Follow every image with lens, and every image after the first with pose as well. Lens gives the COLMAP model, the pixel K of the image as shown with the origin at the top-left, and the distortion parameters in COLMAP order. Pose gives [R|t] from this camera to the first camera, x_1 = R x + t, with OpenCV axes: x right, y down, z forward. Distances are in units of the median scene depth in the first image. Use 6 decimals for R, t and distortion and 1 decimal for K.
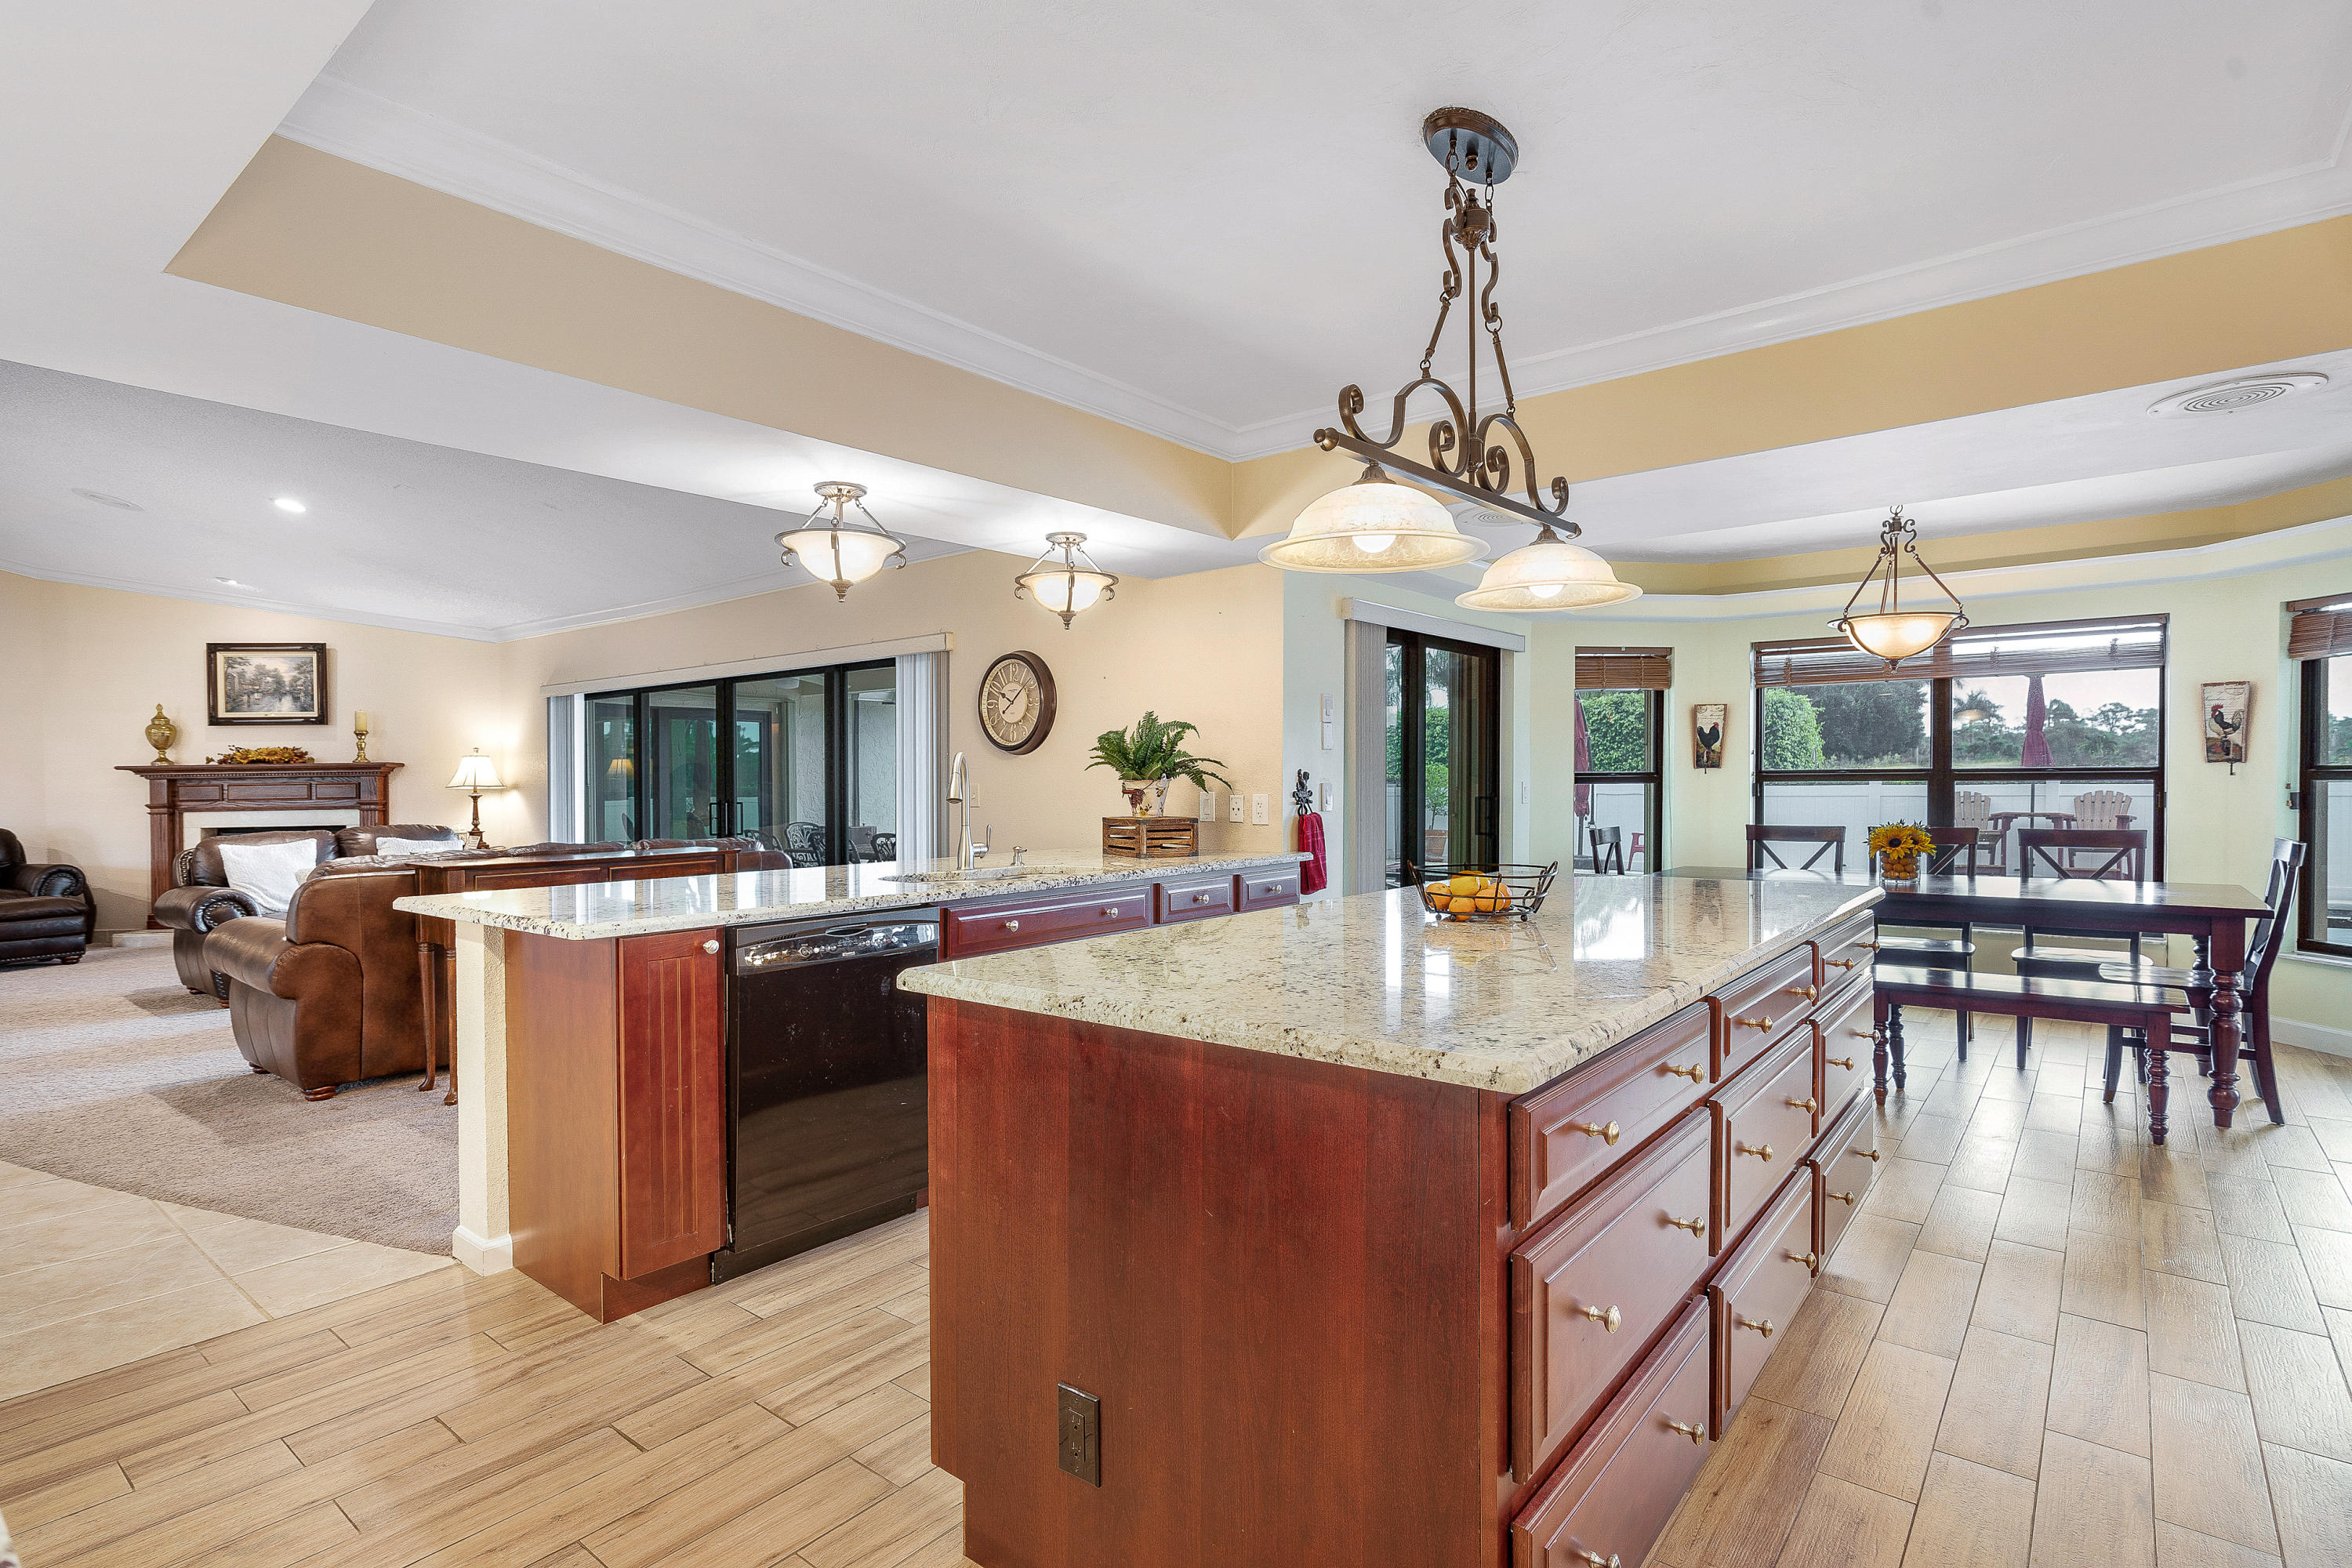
lens RADIAL K [[1116.6, 0, 1163.9], [0, 1116.6, 798.1], [0, 0, 1]] dist [-0.002347, -0.000659]
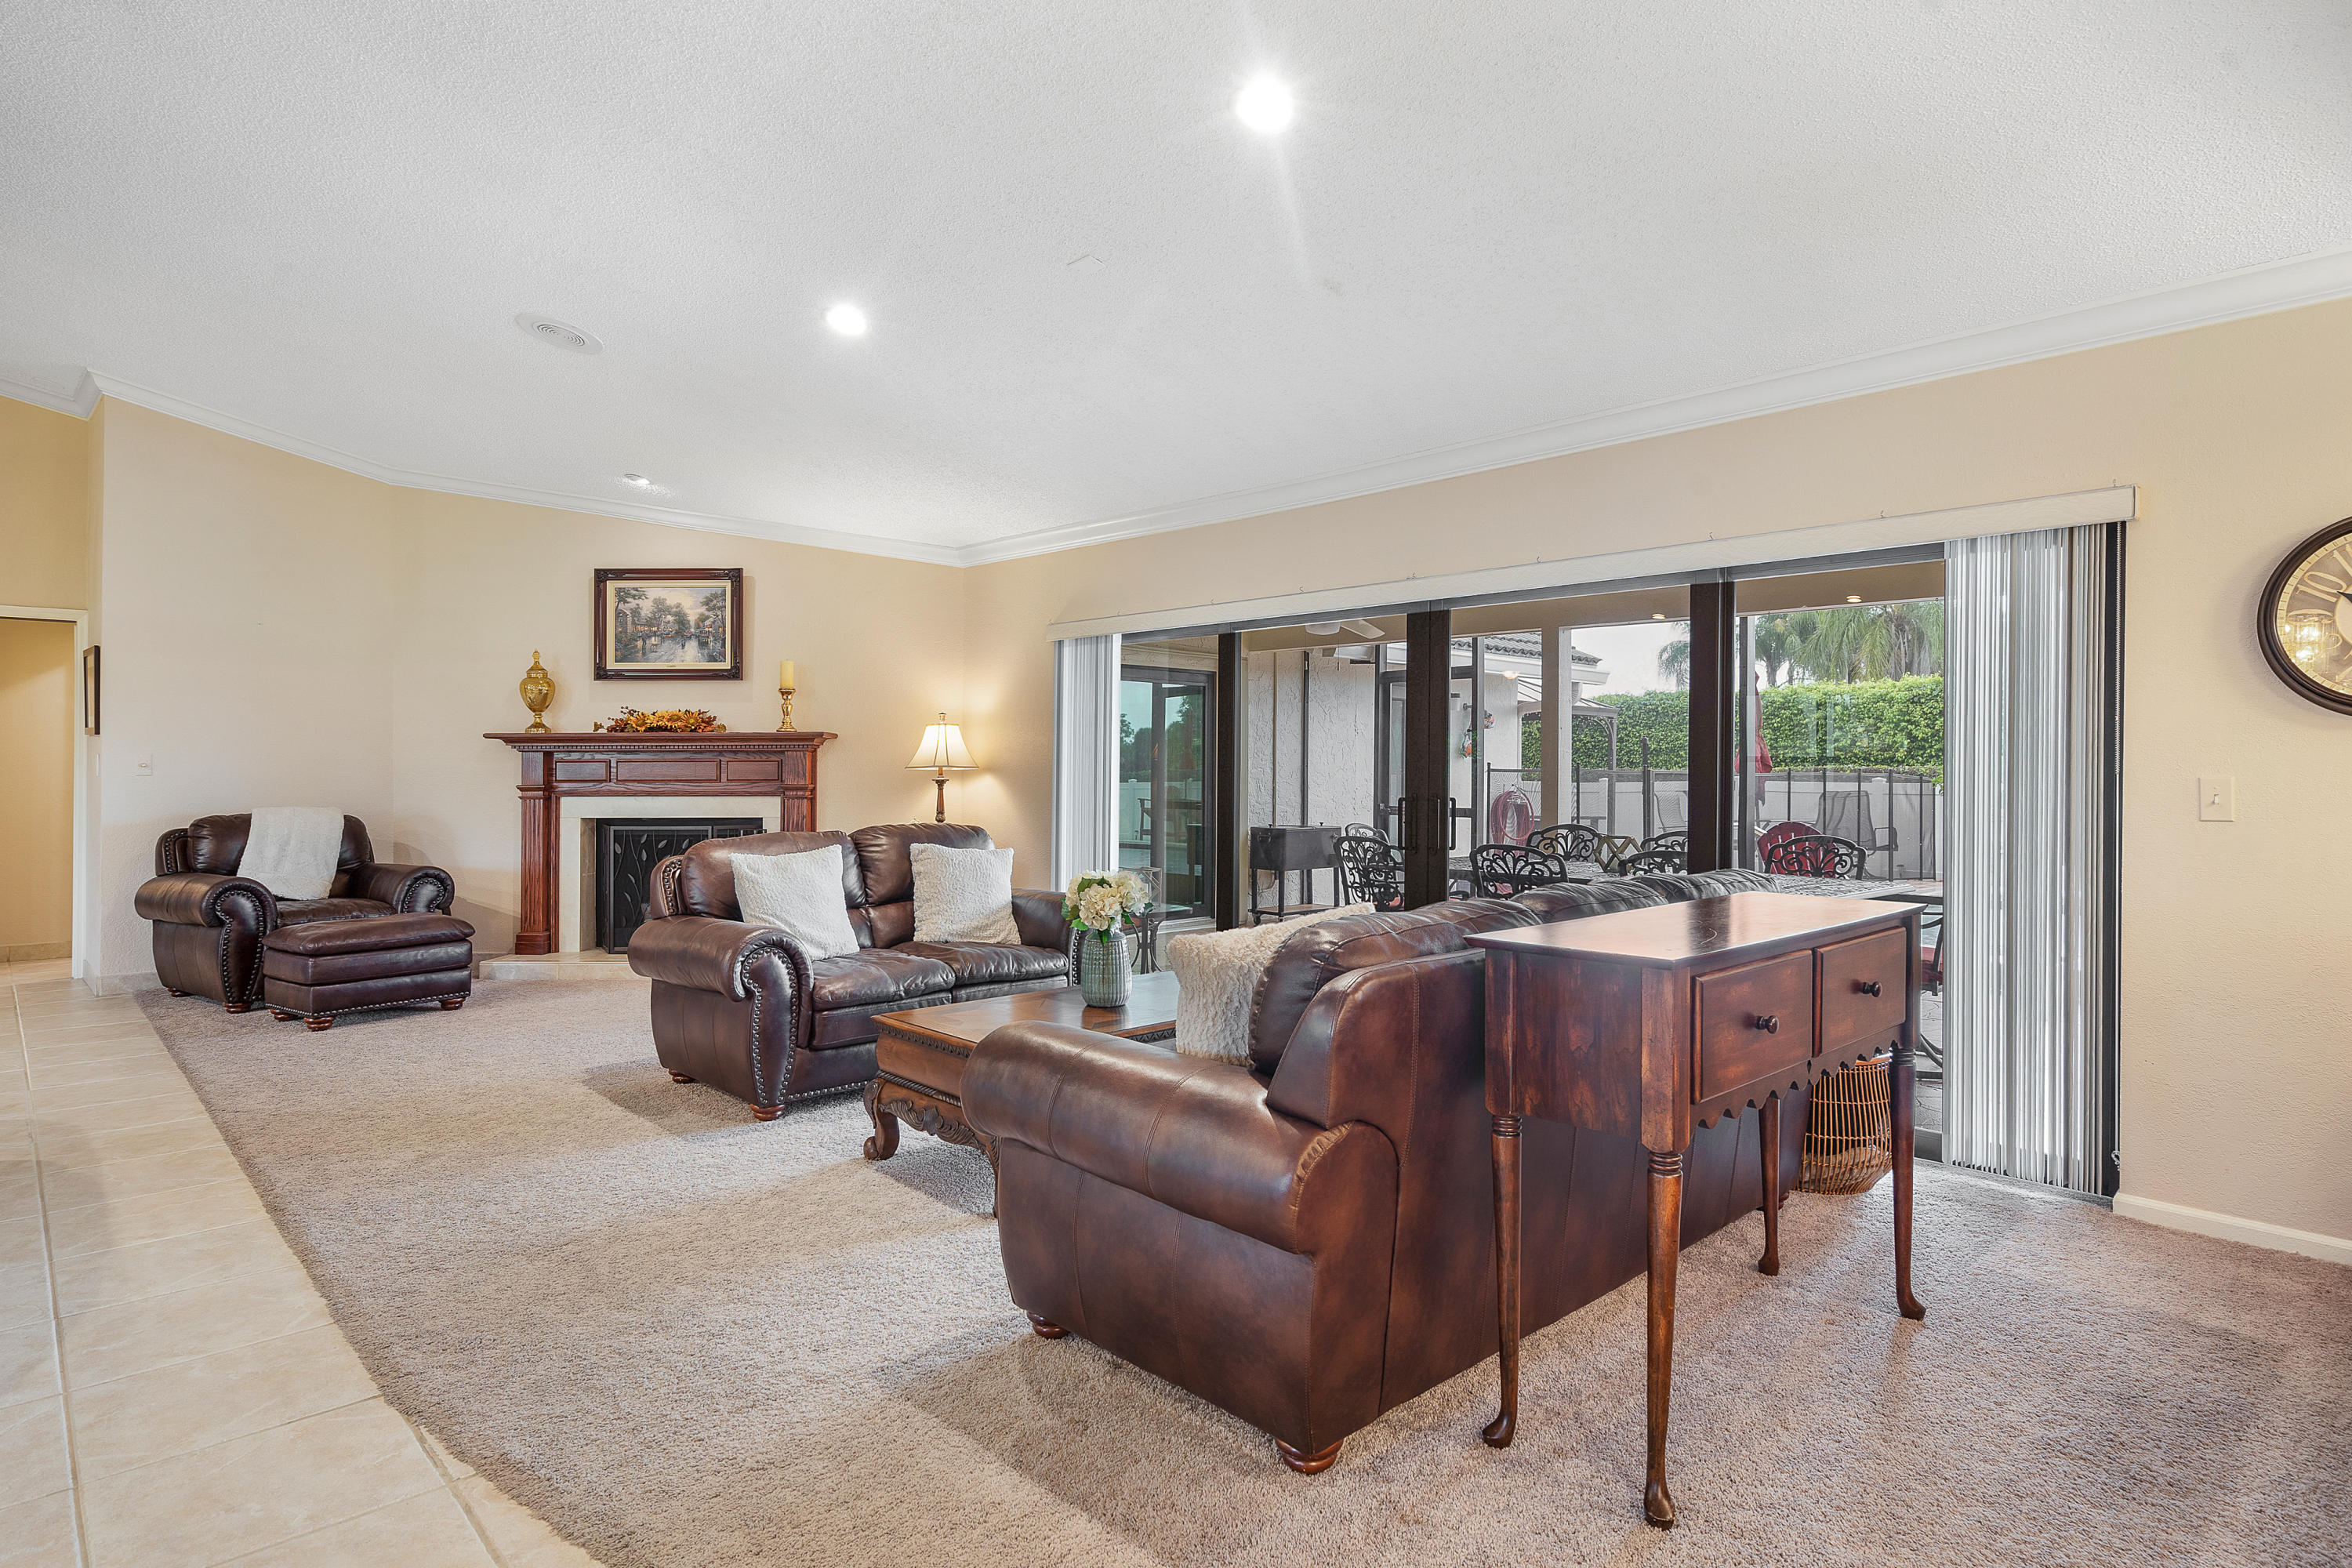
lens RADIAL K [[1272.7, 0, 1194.6], [0, 1272.7, 761.6], [0, 0, 1]] dist [0.006967, -0.001063]
pose [[0.989431, 0.012599, -0.144453, -0.342795], [-0.015340, 0.999723, -0.017877, -0.002067], [0.144188, 0.019904, 0.989350, 0.223364]]
